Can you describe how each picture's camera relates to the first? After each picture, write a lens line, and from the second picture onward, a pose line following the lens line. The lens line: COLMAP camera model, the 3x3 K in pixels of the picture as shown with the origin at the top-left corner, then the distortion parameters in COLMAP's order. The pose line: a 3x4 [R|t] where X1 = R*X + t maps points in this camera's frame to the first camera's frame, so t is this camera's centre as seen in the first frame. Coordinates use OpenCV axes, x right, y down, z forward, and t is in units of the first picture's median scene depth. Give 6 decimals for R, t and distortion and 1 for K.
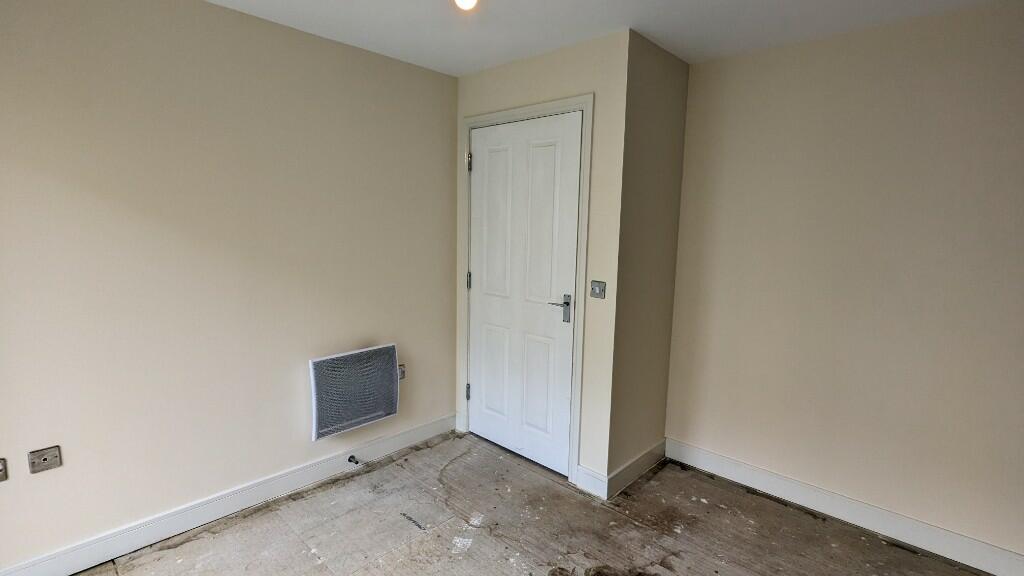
lens RADIAL K [[479.4, 0, 514.5], [0, 479.4, 285.9], [0, 0, 1]] dist [-0.001617, -0.001284]
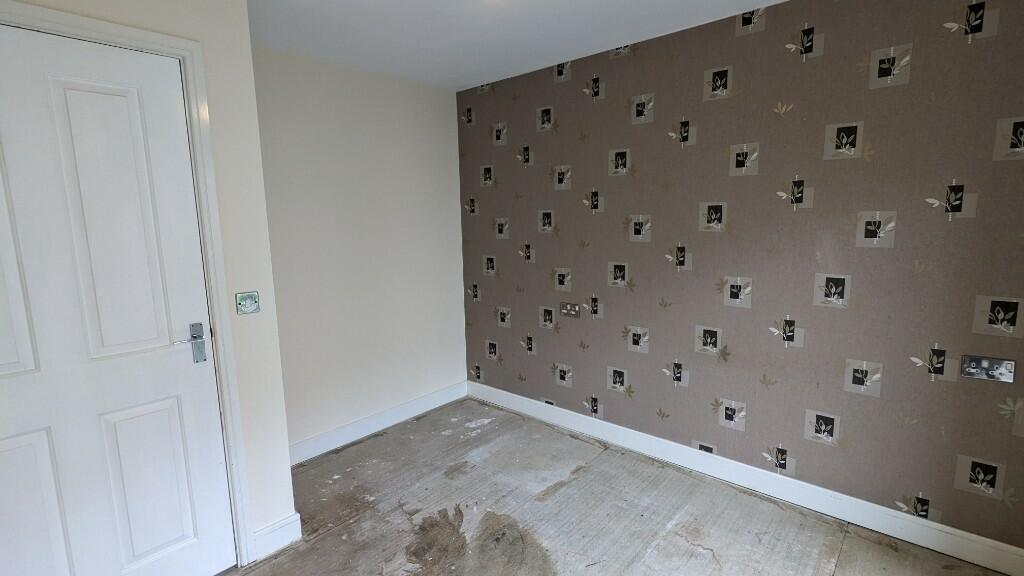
lens RADIAL K [[479.4, 0, 513.8], [0, 479.4, 287.0], [0, 0, 1]] dist [-0.001617, -0.001284]
pose [[-0.007614, -0.177686, 0.984058, -0.621496], [0.159186, 0.971322, 0.176618, -0.089850], [-0.987219, 0.157994, 0.020889, 0.569337]]
